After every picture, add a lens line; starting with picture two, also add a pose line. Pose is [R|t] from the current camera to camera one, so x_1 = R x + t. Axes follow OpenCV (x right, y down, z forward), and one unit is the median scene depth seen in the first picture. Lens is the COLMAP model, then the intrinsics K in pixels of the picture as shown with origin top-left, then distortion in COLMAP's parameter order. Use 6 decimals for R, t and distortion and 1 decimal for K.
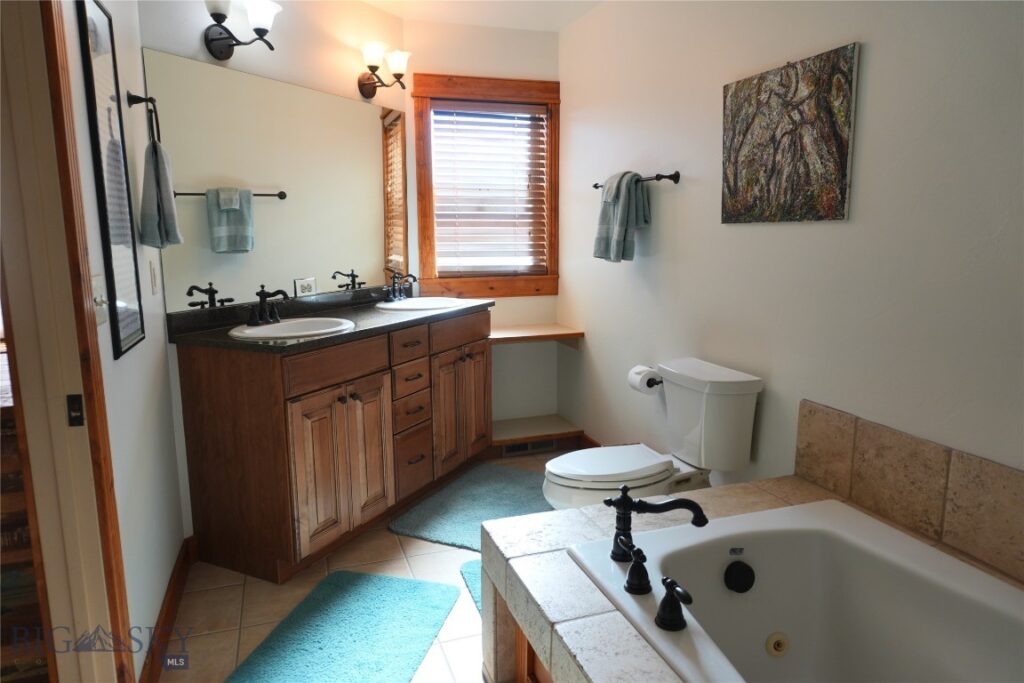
lens RADIAL K [[648.7, 0, 506.3], [0, 648.7, 337.0], [0, 0, 1]] dist [-0.005762, 0.001534]
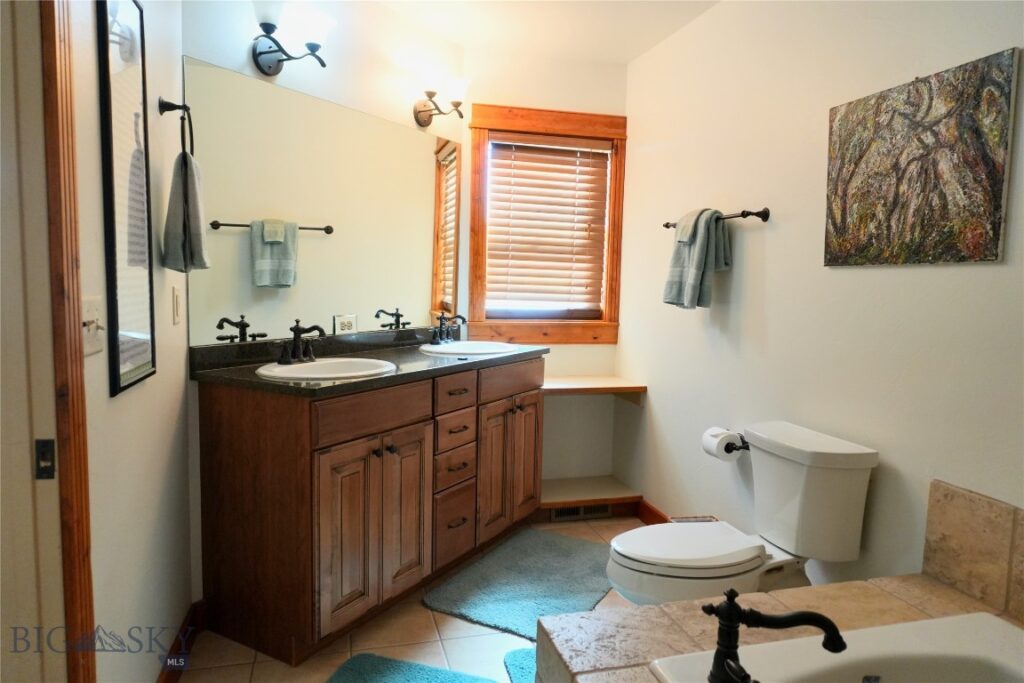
lens RADIAL K [[648.7, 0, 510.9], [0, 648.7, 342.2], [0, 0, 1]] dist [-0.005762, 0.001534]
pose [[0.997650, 0.036618, -0.057902, -0.028777], [-0.040467, 0.996948, -0.066757, -0.000416], [0.055281, 0.068943, 0.996088, 0.129007]]
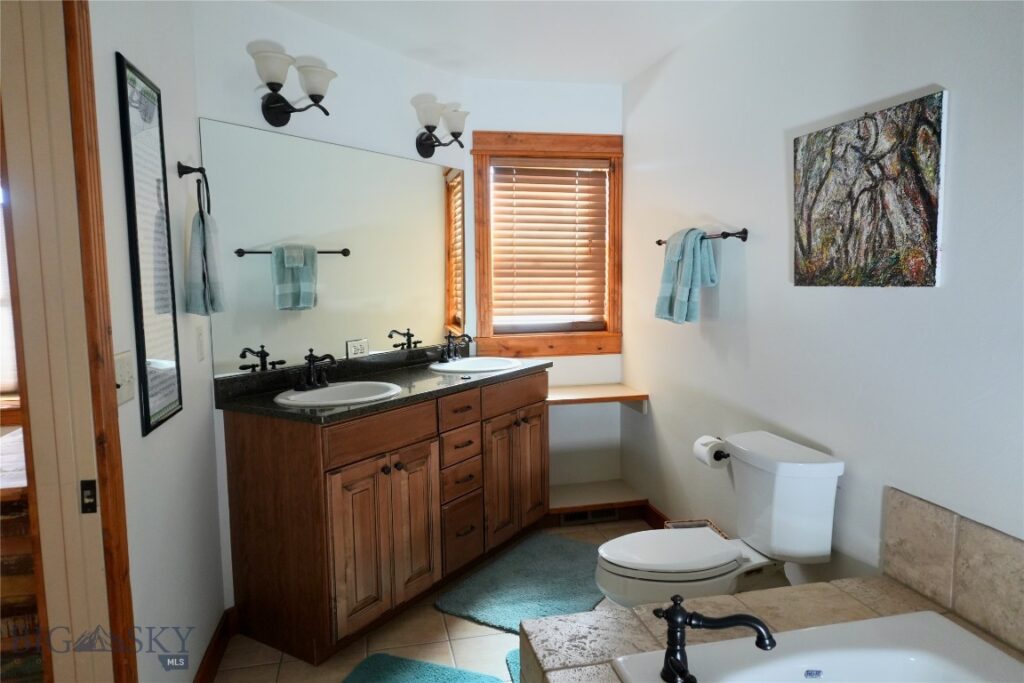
lens RADIAL K [[648.7, 0, 513.3], [0, 648.7, 342.3], [0, 0, 1]] dist [-0.005762, 0.001534]
pose [[0.994662, 0.004754, -0.103079, 0.032528], [-0.011063, 0.998093, -0.060723, -0.035982], [0.102594, 0.061539, 0.992818, 0.056881]]
